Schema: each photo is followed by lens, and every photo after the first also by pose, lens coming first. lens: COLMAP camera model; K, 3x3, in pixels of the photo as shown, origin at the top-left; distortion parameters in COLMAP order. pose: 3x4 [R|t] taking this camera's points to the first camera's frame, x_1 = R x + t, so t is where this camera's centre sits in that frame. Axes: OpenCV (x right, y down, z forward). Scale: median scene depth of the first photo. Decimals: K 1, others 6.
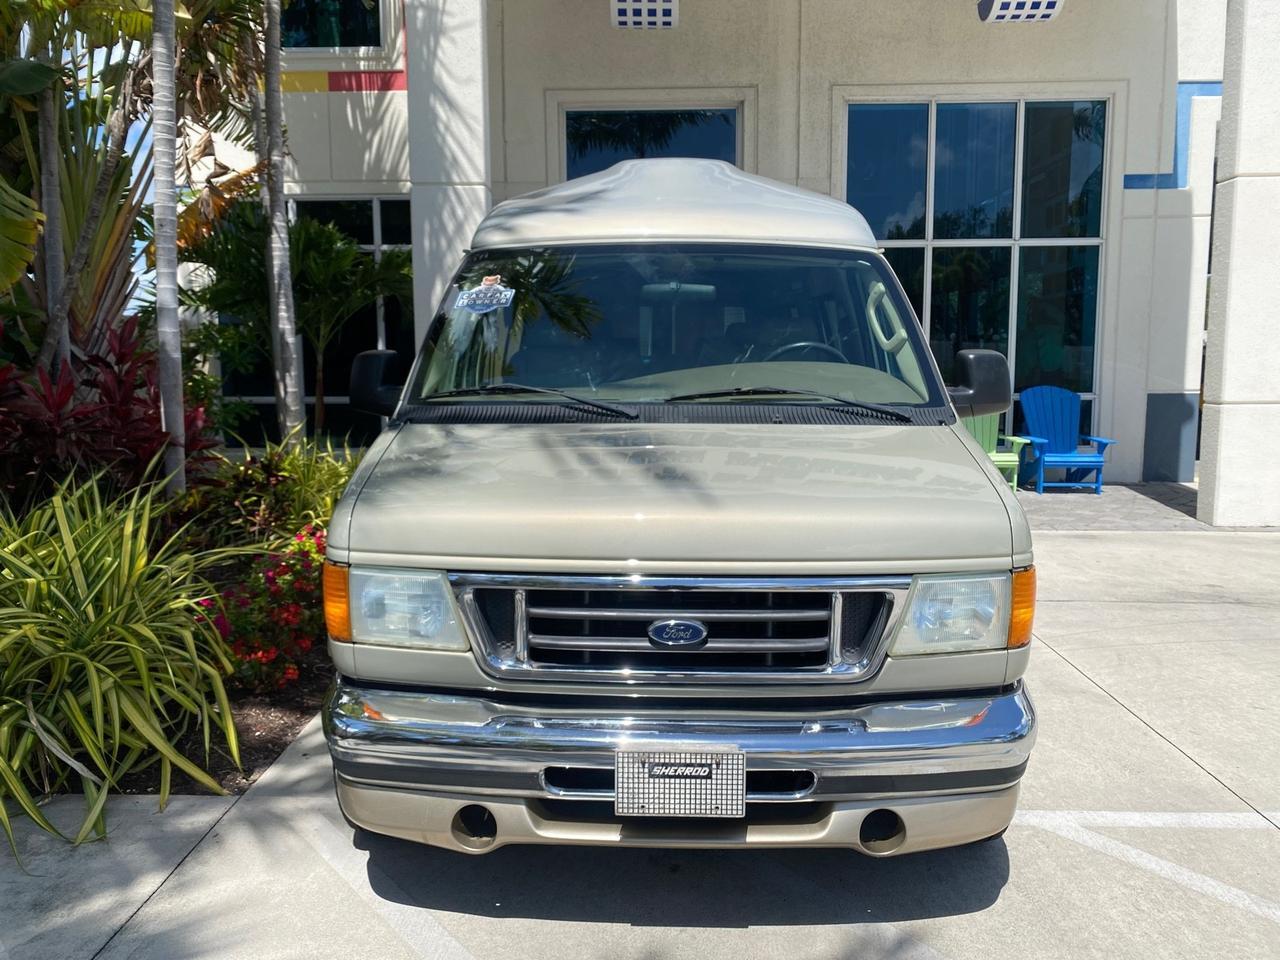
lens RADIAL K [[990.9, 0, 634.9], [0, 990.9, 466.5], [0, 0, 1]] dist [0.008492, -0.003220]
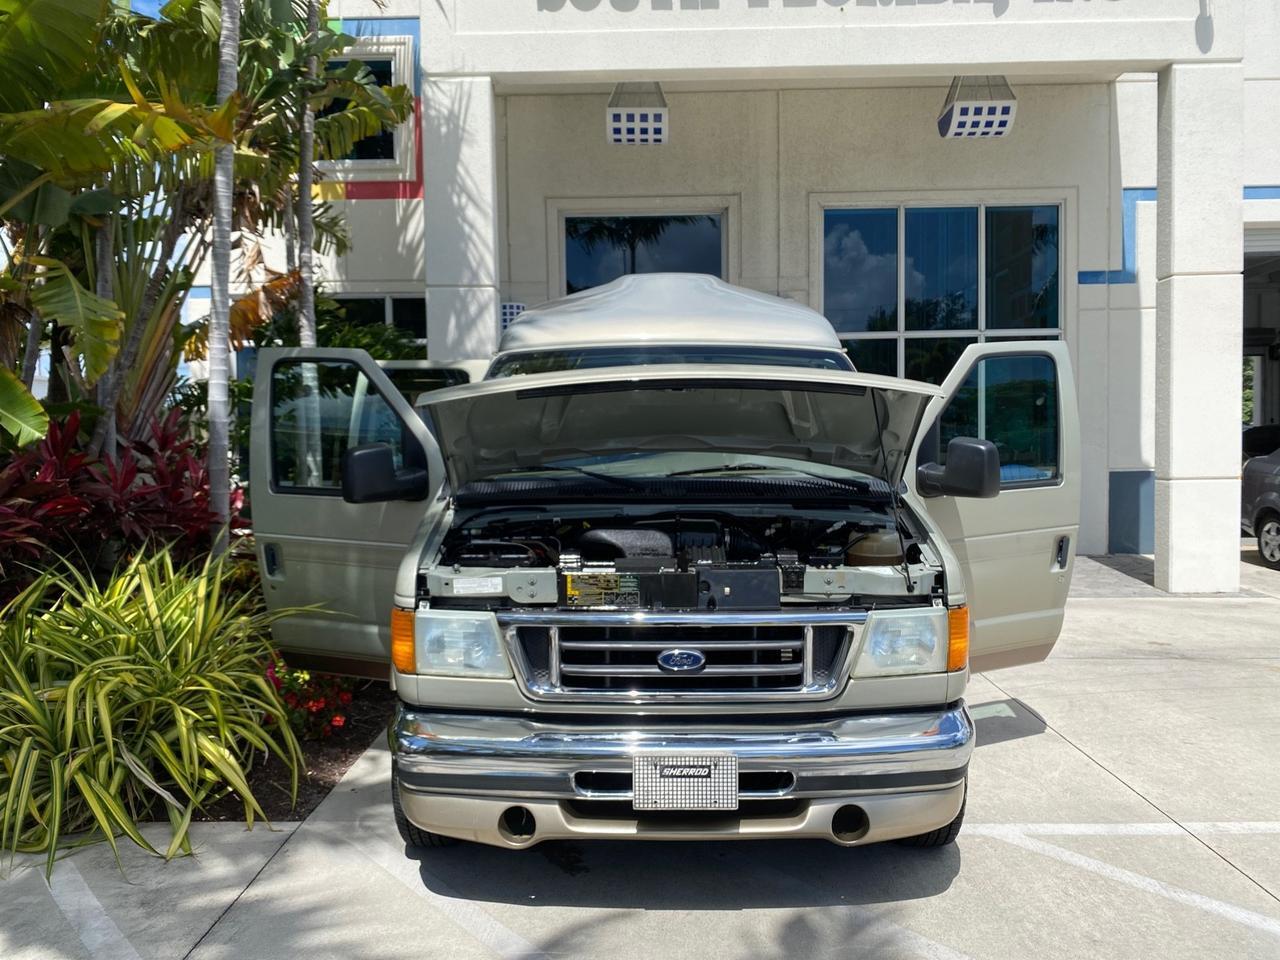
lens RADIAL K [[989.6, 0, 638.4], [0, 989.6, 469.1], [0, 0, 1]] dist [0.011931, -0.007261]
pose [[0.999878, -0.008351, 0.013236, -0.019322], [0.009408, 0.996596, -0.081906, 0.022504], [-0.012507, 0.082020, 0.996552, -0.197304]]
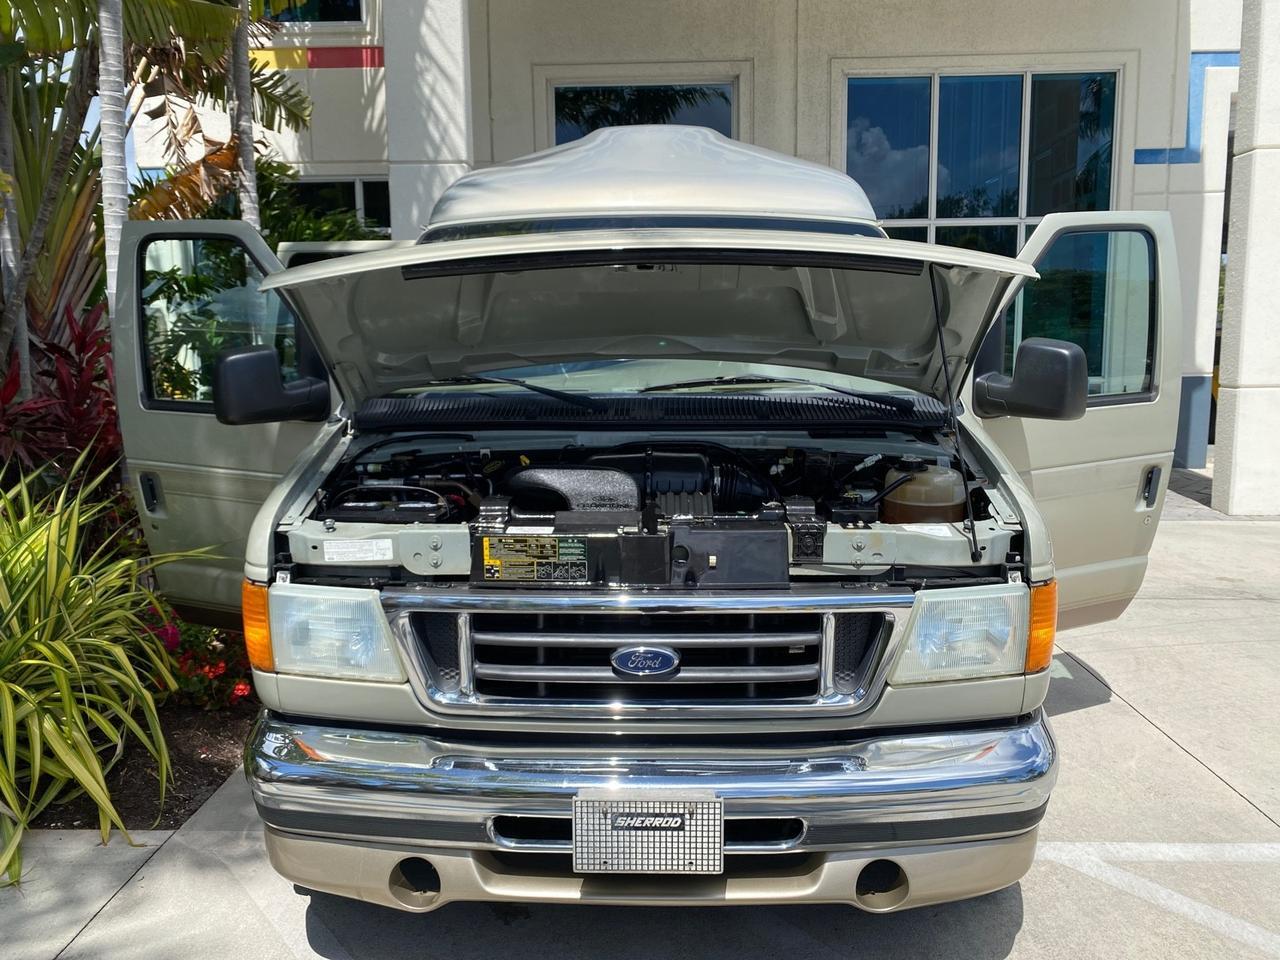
lens RADIAL K [[989.6, 0, 638.4], [0, 989.6, 469.1], [0, 0, 1]] dist [0.011931, -0.007261]
pose [[0.999977, -0.006779, 0.000360, 0.028963], [0.006772, 0.999835, 0.016877, -0.011241], [-0.000474, -0.016874, 0.999858, 0.104320]]
